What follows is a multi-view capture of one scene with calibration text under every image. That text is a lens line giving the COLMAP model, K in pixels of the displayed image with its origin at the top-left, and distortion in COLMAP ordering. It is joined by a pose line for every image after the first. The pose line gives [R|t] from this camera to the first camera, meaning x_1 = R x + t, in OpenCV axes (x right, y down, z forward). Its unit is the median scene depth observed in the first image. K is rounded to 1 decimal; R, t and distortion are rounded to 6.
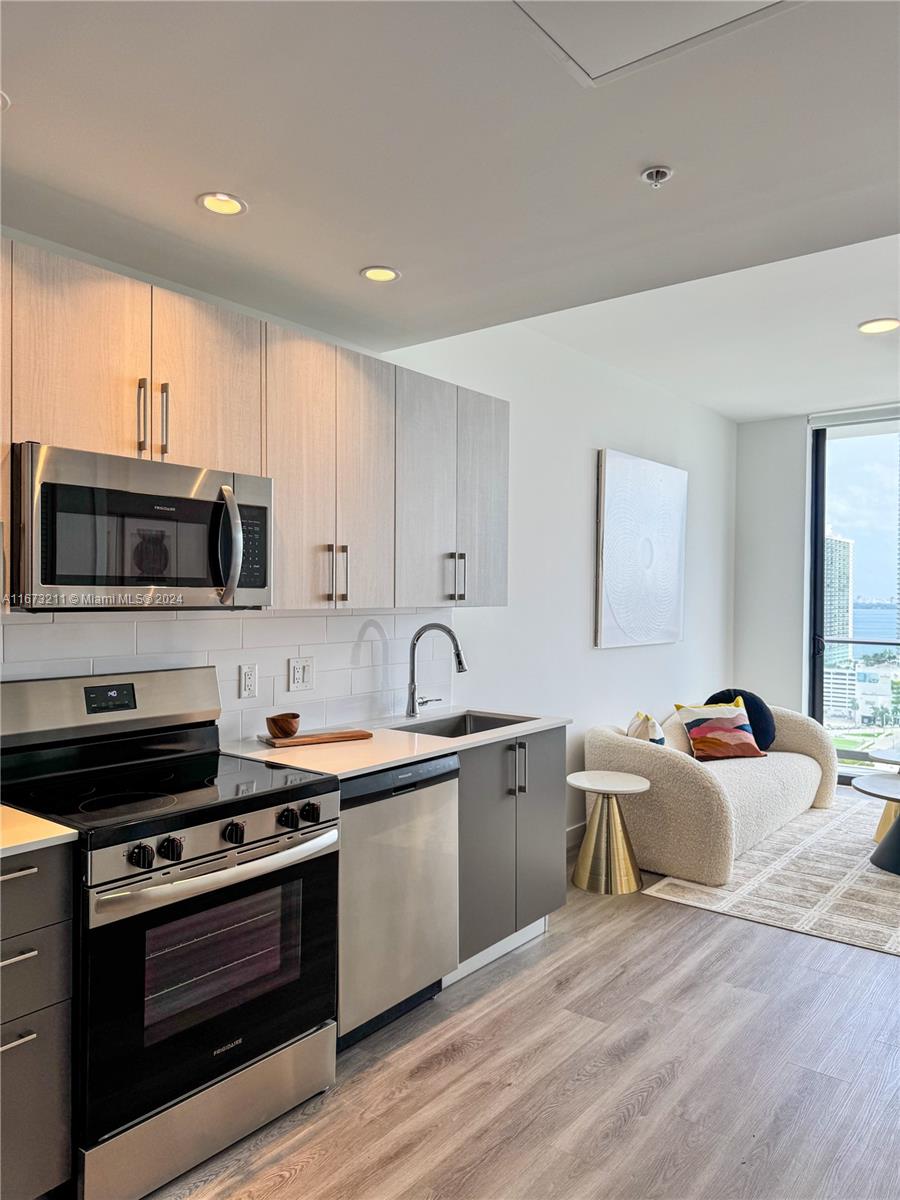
lens RADIAL K [[848.9, 0, 449.2], [0, 848.9, 604.6], [0, 0, 1]] dist [0.075697, -0.091777]
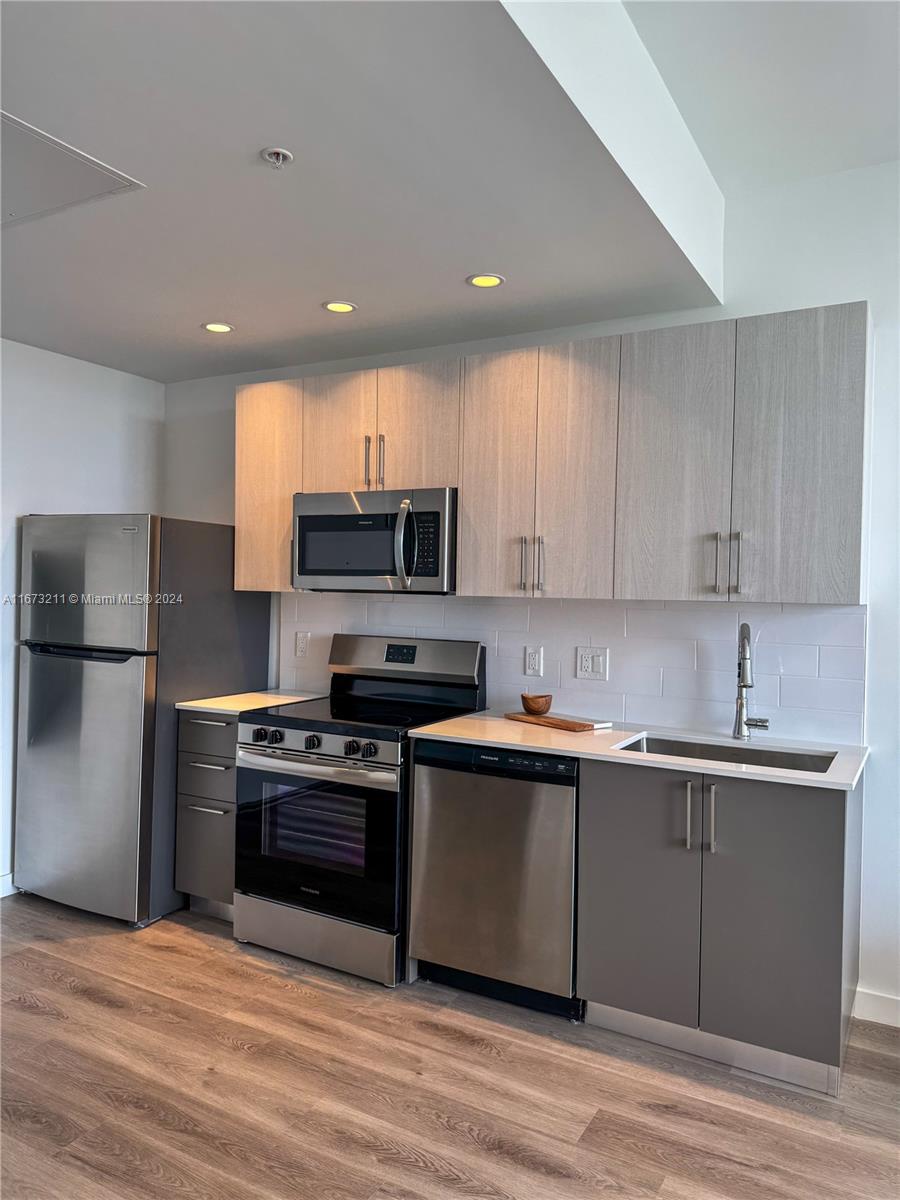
lens RADIAL K [[858.8, 0, 450.2], [0, 858.8, 582.5], [0, 0, 1]] dist [0.000027, -0.000790]
pose [[0.153749, -0.003693, -0.988103, 1.035643], [-0.031333, 0.999472, -0.008611, -0.001310], [0.987613, 0.032284, 0.153552, 0.848224]]
